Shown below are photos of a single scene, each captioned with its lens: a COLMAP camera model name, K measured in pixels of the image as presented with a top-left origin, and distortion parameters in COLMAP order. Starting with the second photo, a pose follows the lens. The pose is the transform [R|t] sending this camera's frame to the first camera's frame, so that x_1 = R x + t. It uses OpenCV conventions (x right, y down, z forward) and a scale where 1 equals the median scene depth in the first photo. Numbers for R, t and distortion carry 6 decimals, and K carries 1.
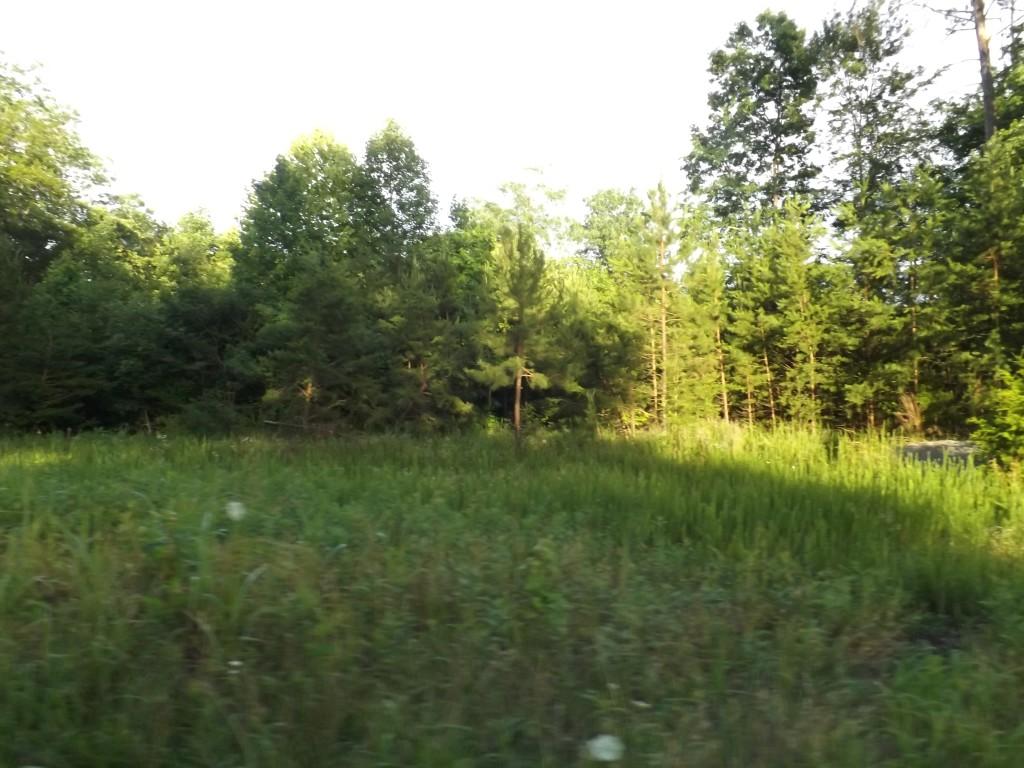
lens RADIAL K [[749.4, 0, 512.0], [0, 749.4, 384.0], [0, 0, 1]] dist [-0.052954, 0.011491]
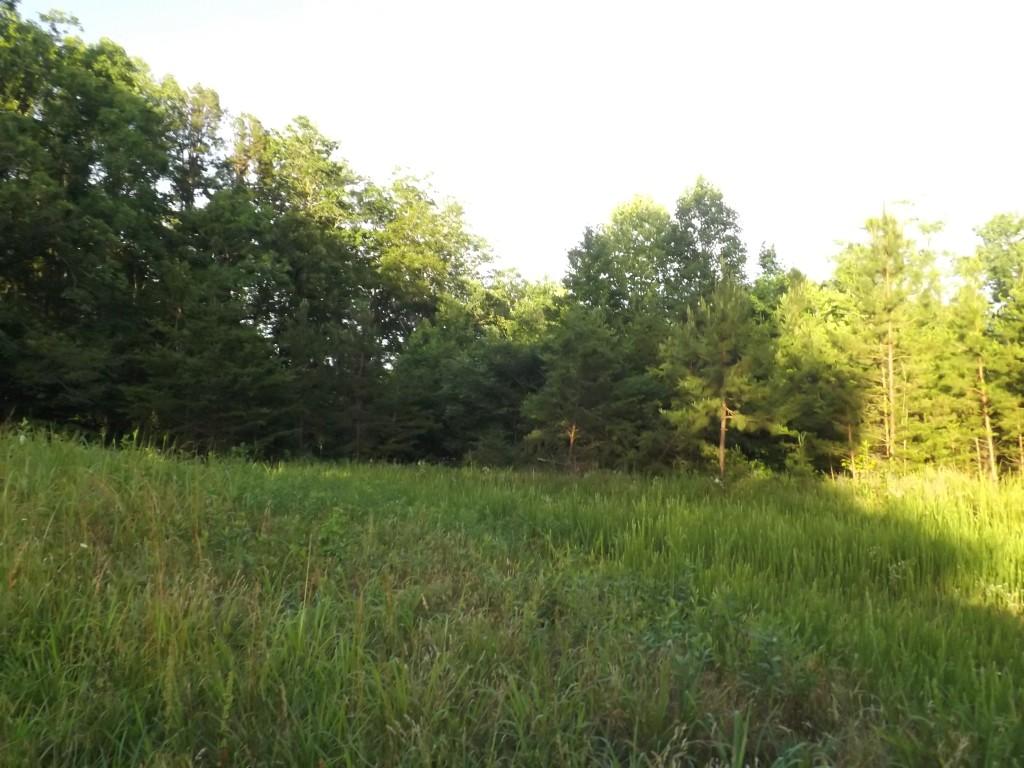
lens RADIAL K [[749.4, 0, 512.0], [0, 749.4, 384.0], [0, 0, 1]] dist [-0.052954, 0.011491]
pose [[0.859016, -0.016226, -0.511692, 0.148638], [-0.021322, 0.997496, -0.067426, 0.009614], [0.511505, 0.068831, 0.856519, -0.003922]]
